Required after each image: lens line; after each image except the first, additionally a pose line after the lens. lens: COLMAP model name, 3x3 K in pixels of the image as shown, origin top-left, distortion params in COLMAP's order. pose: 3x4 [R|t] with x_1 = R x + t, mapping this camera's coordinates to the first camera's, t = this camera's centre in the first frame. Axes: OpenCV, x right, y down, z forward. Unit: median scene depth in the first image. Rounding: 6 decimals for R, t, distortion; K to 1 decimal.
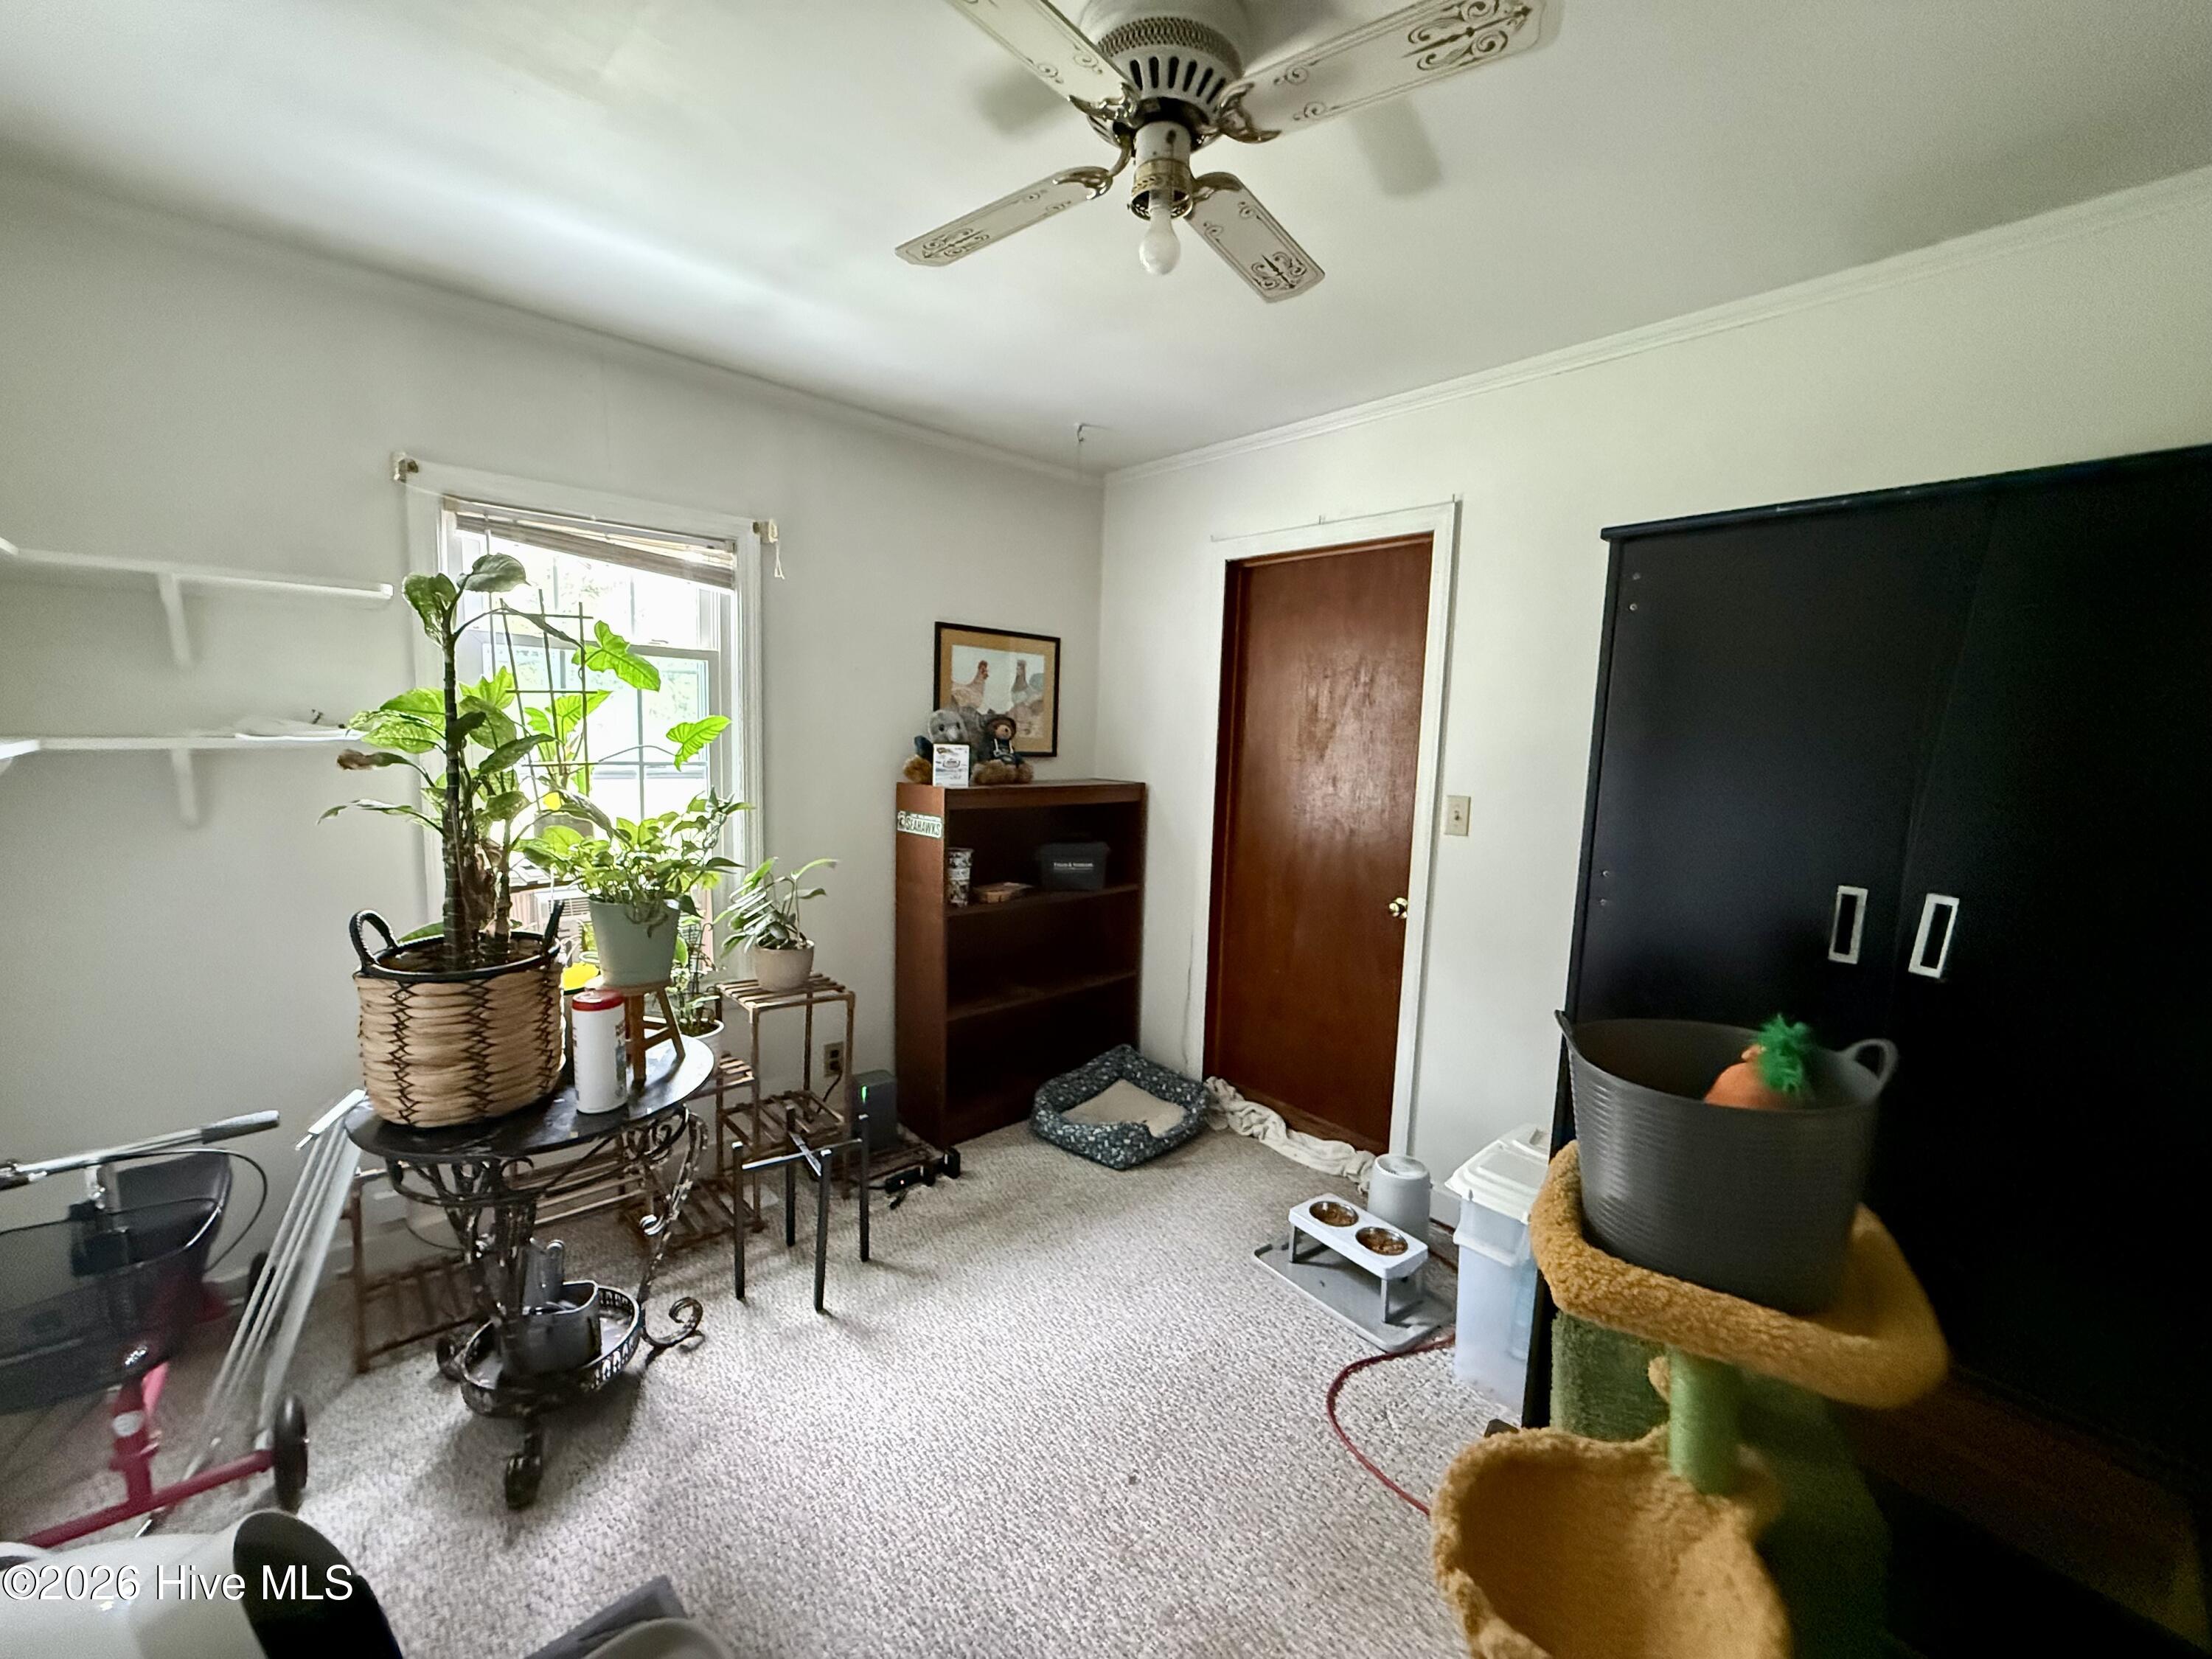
lens RADIAL K [[877.2, 0, 1104.0], [0, 877.2, 829.7], [0, 0, 1]] dist [-0.000169, 0.000025]
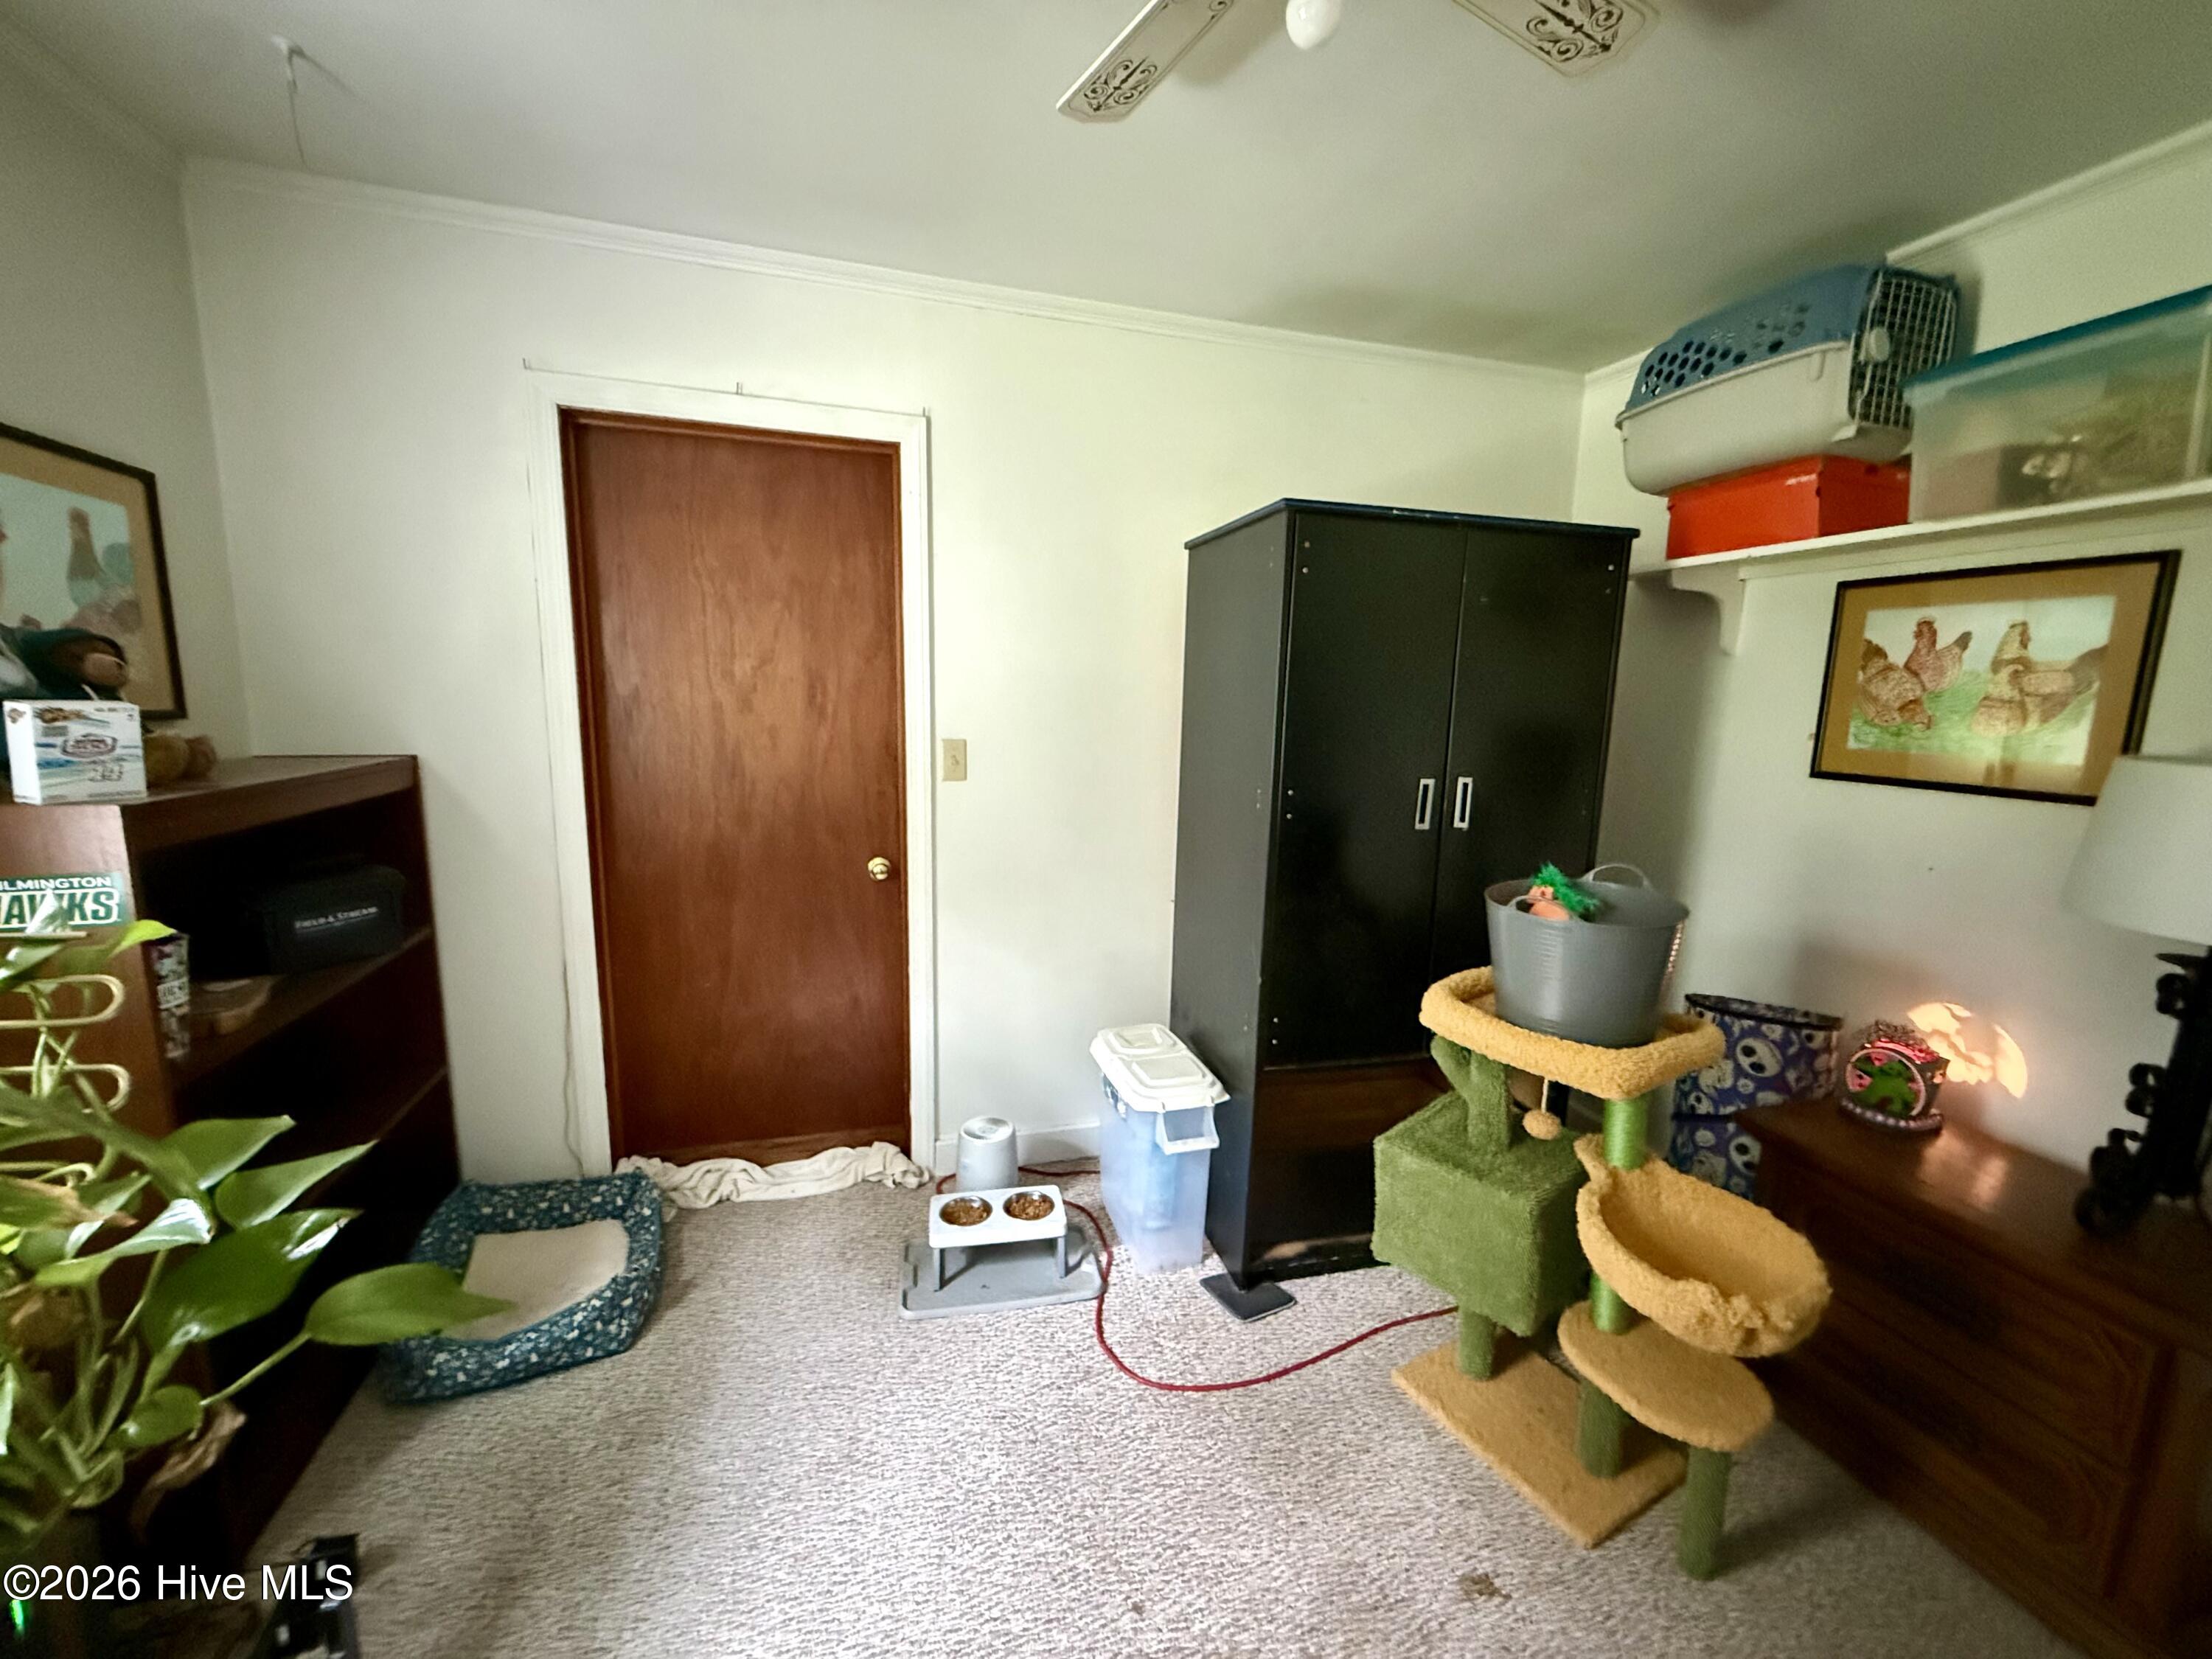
lens RADIAL K [[877.2, 0, 1109.8], [0, 877.2, 829.3], [0, 0, 1]] dist [-0.000169, 0.000025]
pose [[0.437500, -0.158992, 0.885051, -0.339297], [0.093477, 0.986954, 0.131090, -0.045325], [-0.894346, 0.025380, 0.446655, 0.375291]]
